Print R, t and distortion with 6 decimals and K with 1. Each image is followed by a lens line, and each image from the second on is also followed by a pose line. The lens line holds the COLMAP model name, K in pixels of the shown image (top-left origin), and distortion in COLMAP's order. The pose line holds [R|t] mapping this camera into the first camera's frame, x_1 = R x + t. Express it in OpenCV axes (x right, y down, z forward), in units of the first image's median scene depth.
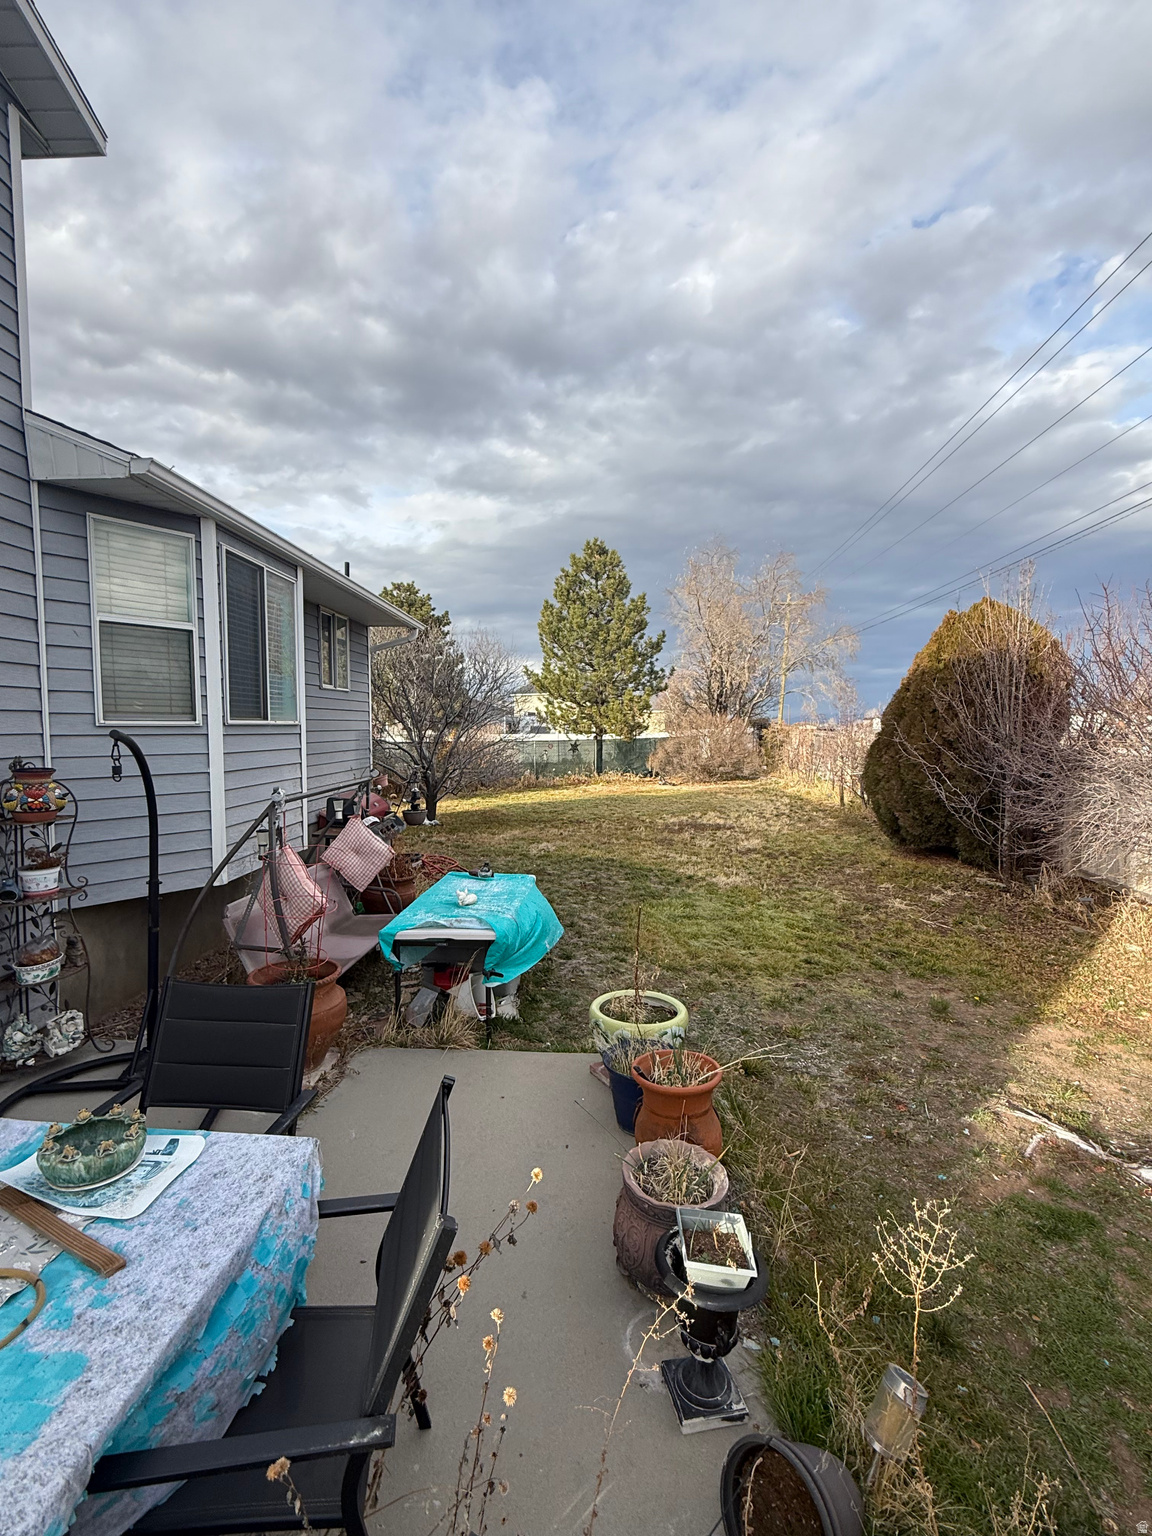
lens RADIAL K [[696.4, 0, 576.0], [0, 696.4, 768.0], [0, 0, 1]] dist [0.001609, -0.000684]
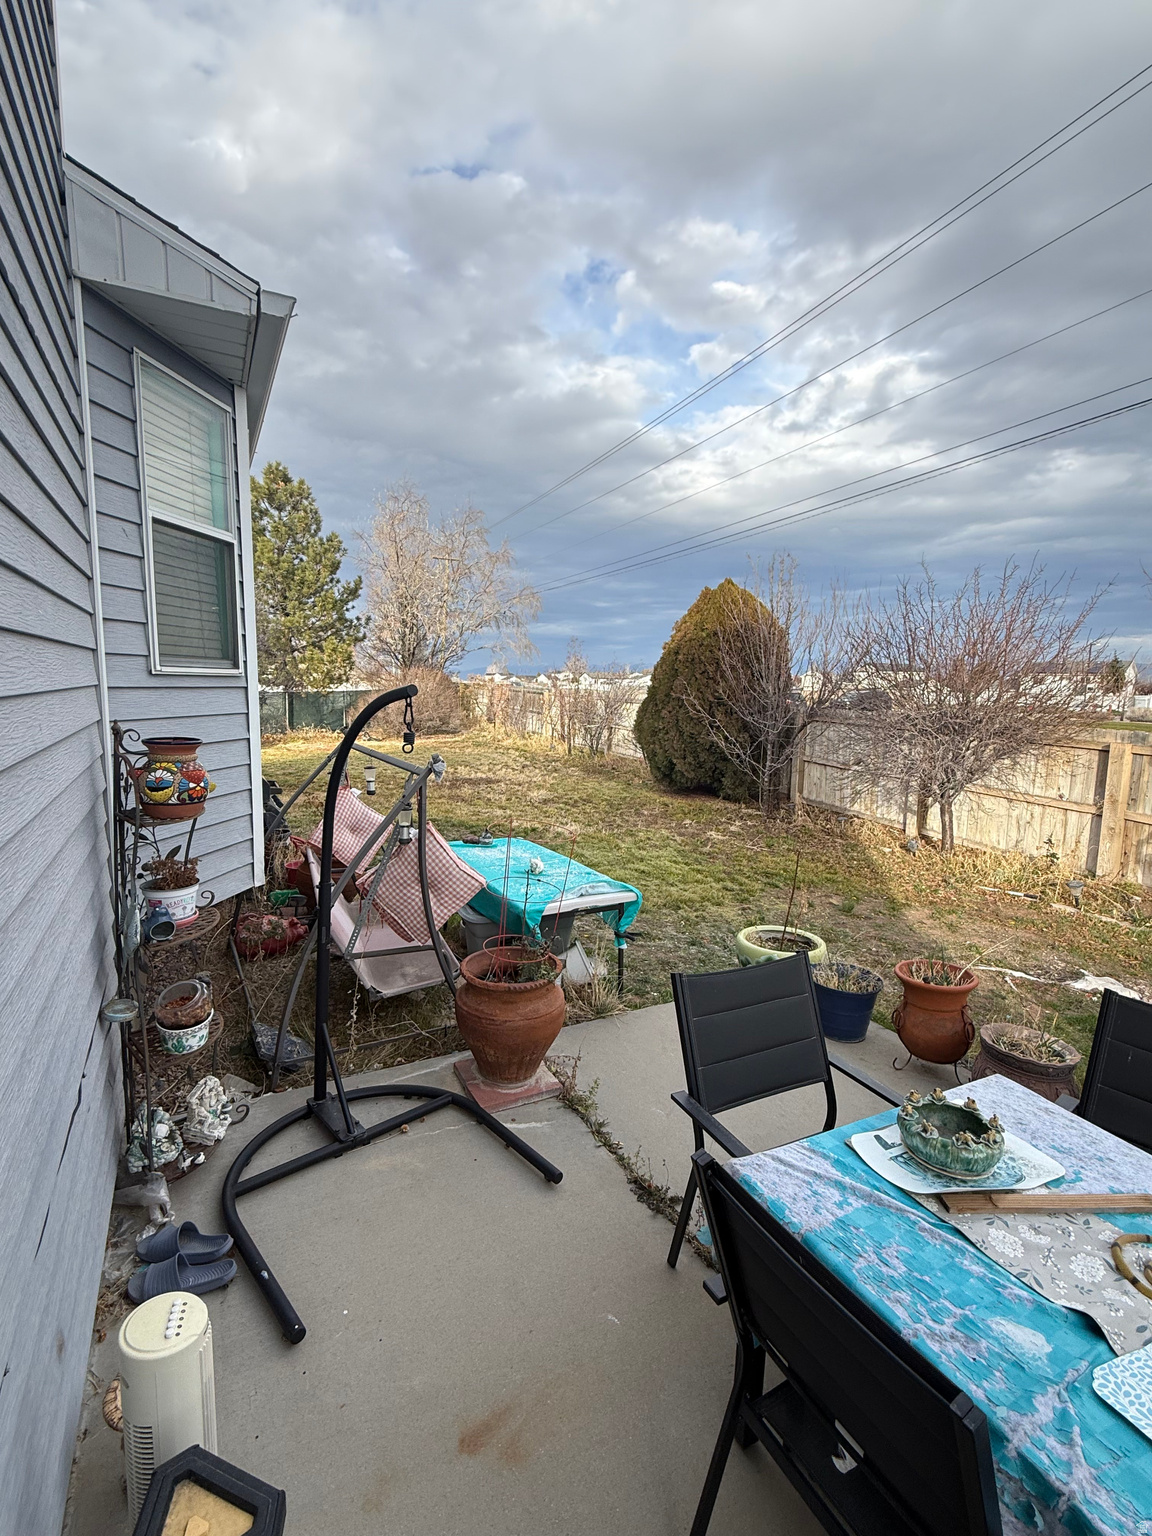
lens RADIAL K [[708.4, 0, 524.8], [0, 708.4, 773.6], [0, 0, 1]] dist [-0.001161, 0.000094]
pose [[0.866358, -0.048058, 0.497105, -0.346819], [0.011291, 0.996990, 0.076707, -0.005978], [-0.499295, -0.060843, 0.864293, 0.100781]]
